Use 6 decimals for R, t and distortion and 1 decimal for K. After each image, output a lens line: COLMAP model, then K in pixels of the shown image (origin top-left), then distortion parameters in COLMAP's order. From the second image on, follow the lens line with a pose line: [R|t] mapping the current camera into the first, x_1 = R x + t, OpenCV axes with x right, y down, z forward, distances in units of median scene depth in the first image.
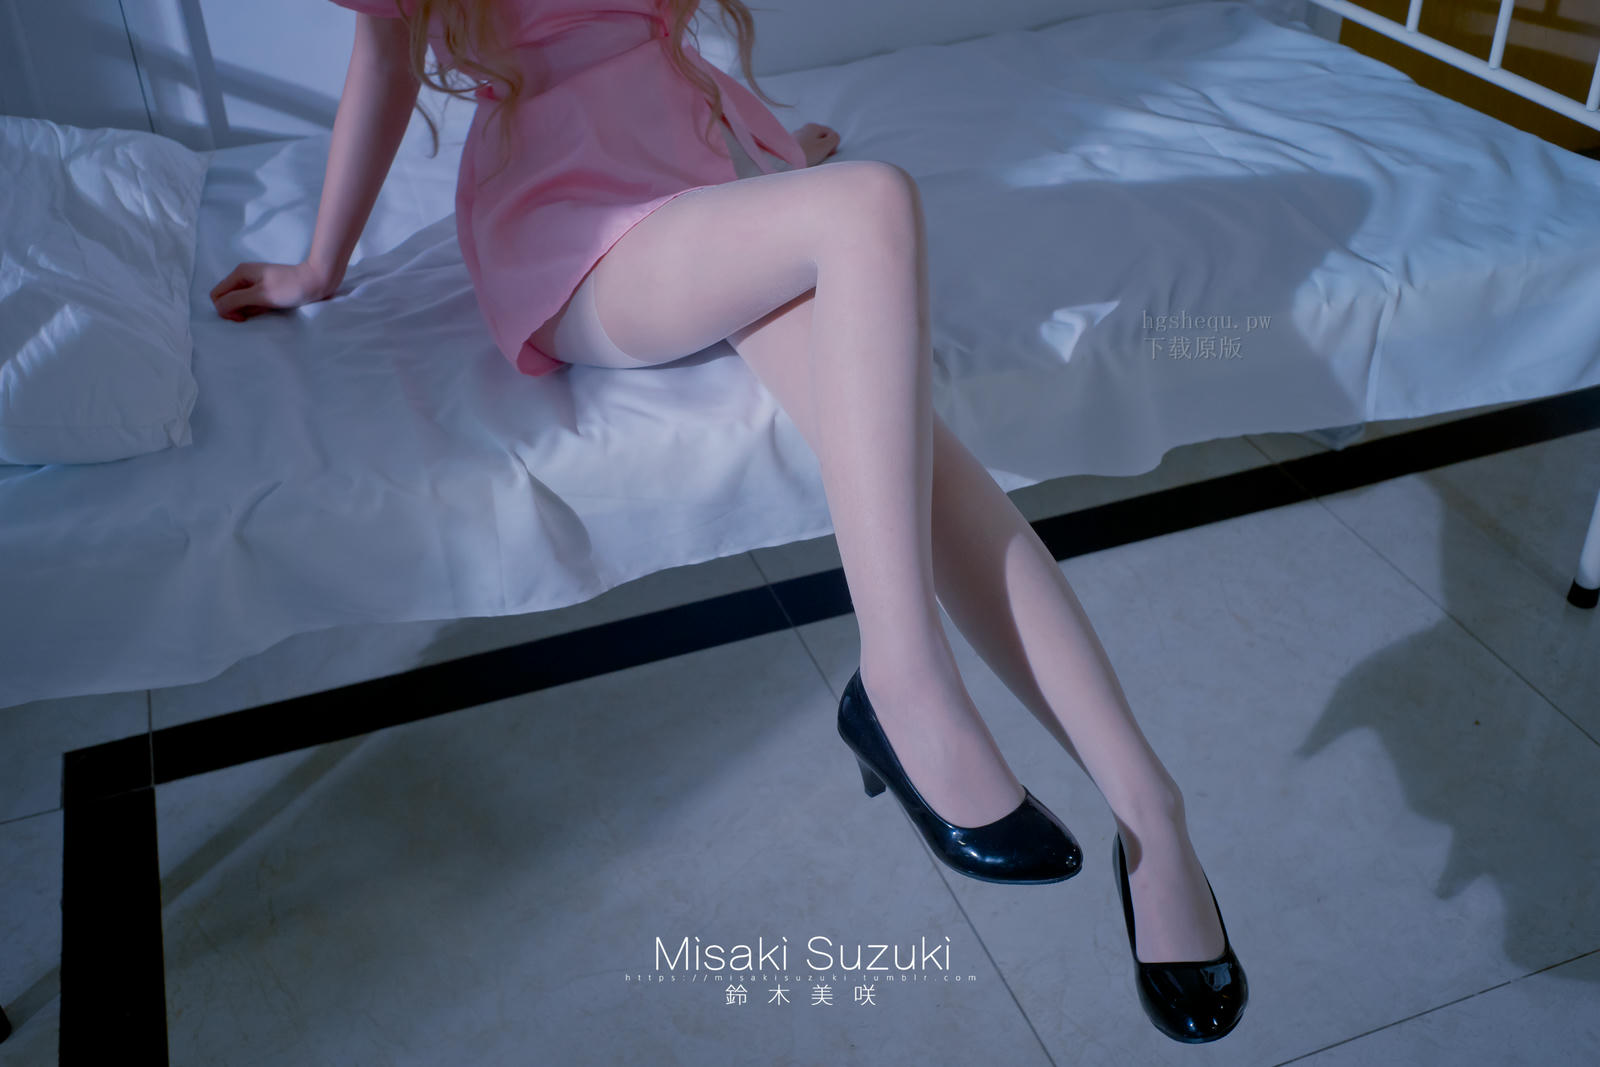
lens RADIAL K [[1734.2, 0, 800.2], [0, 1734.2, 483.9], [0, 0, 1]] dist [-0.039609, -0.000580]
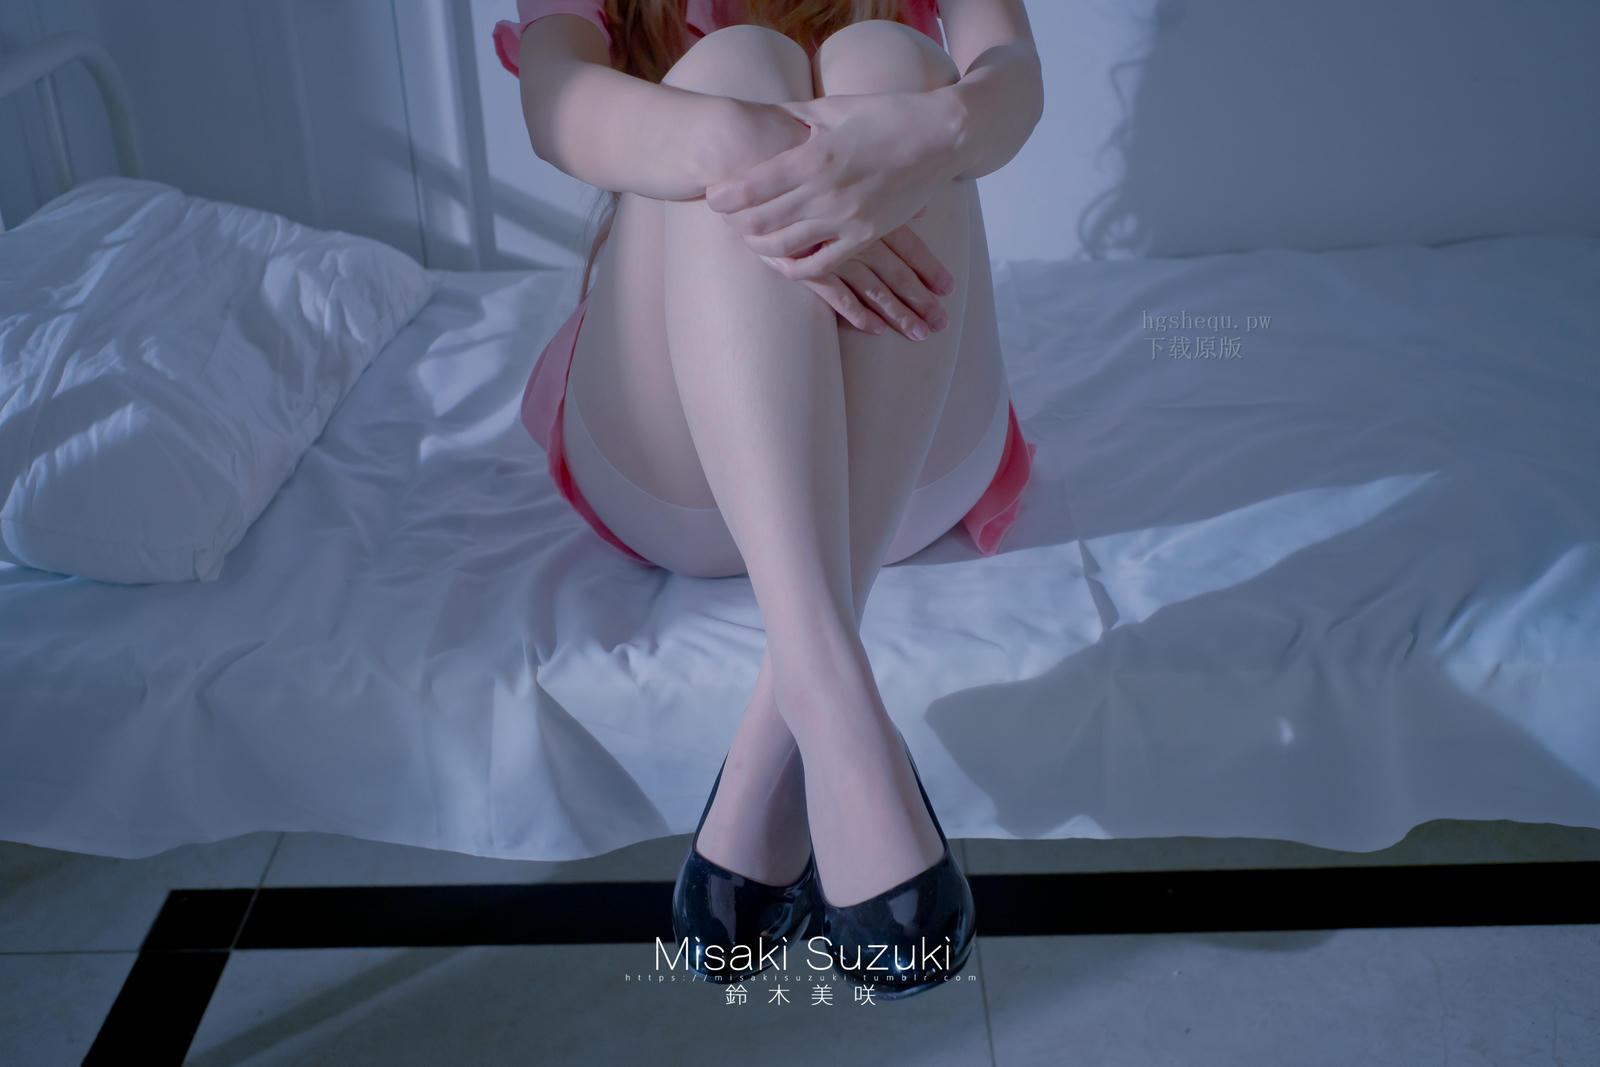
lens RADIAL K [[1772.1, 0, 799.0], [0, 1772.1, 457.7], [0, 0, 1]] dist [-0.006119, -0.002882]
pose [[0.929263, 0.148326, -0.338333, 0.183230], [-0.189526, 0.977557, -0.091988, -0.048762], [0.317095, 0.149604, 0.936520, 0.209584]]
